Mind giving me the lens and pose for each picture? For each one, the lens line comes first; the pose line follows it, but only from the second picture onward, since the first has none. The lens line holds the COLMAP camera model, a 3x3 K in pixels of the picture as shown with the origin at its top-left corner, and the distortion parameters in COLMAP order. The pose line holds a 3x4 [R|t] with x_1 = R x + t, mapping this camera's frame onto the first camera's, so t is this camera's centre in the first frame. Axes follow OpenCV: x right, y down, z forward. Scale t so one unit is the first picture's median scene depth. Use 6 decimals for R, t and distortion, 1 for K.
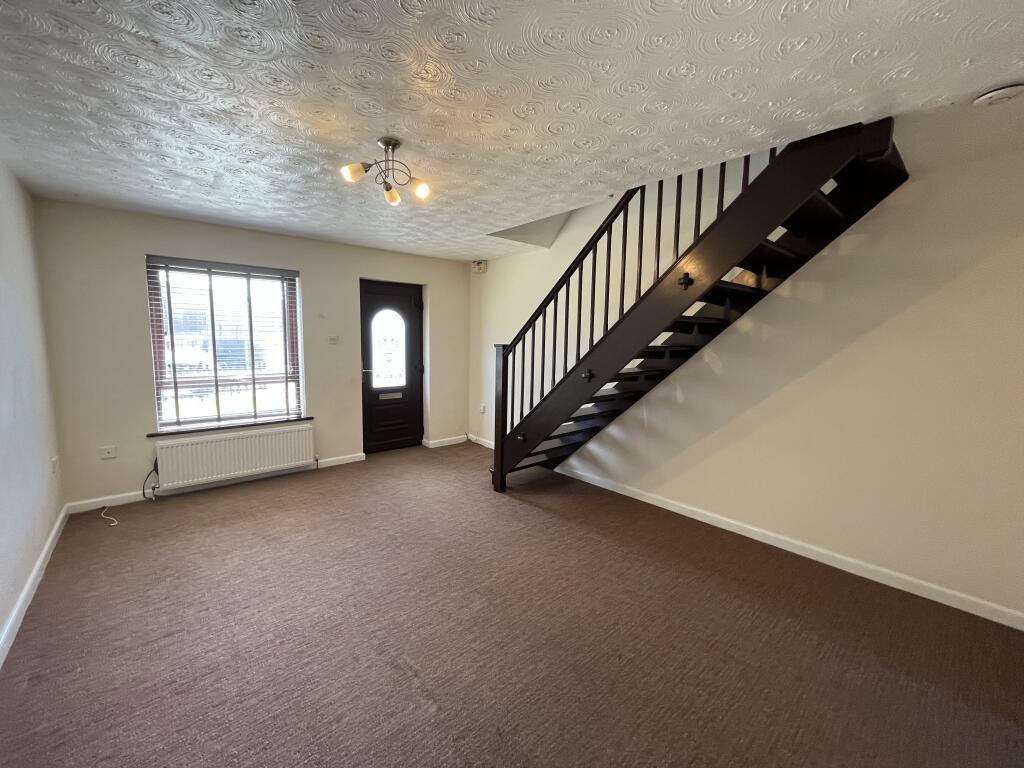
lens RADIAL K [[411.8, 0, 517.7], [0, 411.8, 384.4], [0, 0, 1]] dist [-0.000450, -0.000098]
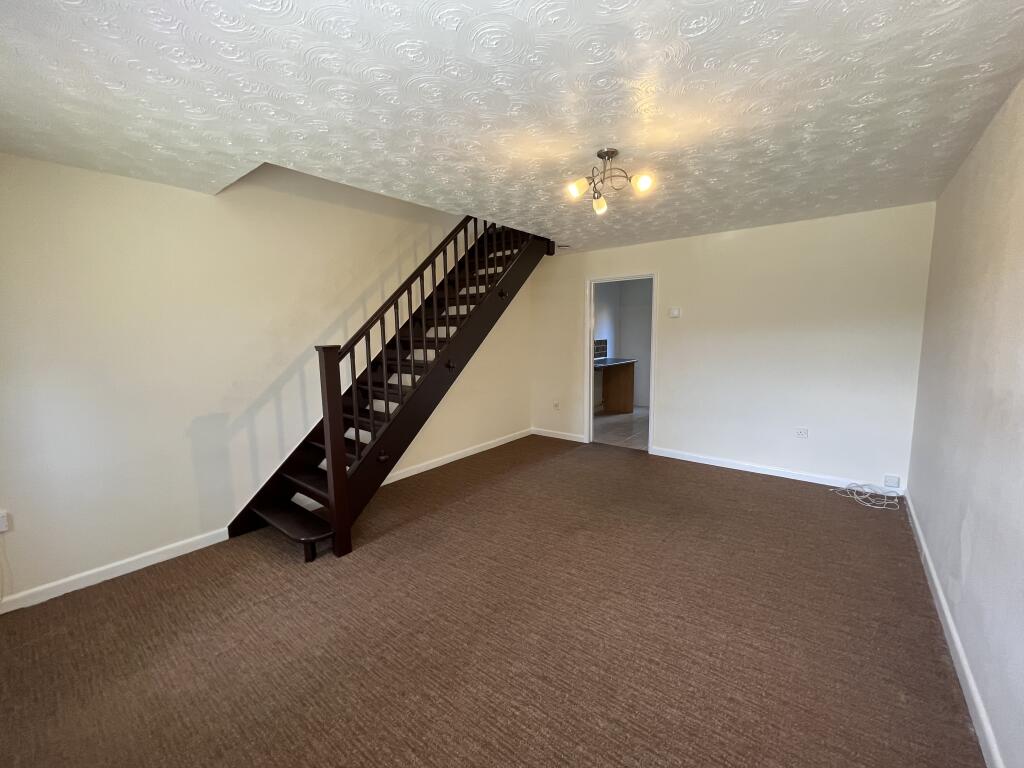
lens RADIAL K [[411.8, 0, 517.7], [0, 411.8, 384.4], [0, 0, 1]] dist [-0.000450, -0.000098]
pose [[-0.183573, -0.145221, 0.972220, -0.846899], [0.108273, 0.980023, 0.166831, -0.124459], [-0.977025, 0.135891, -0.164182, 0.895840]]
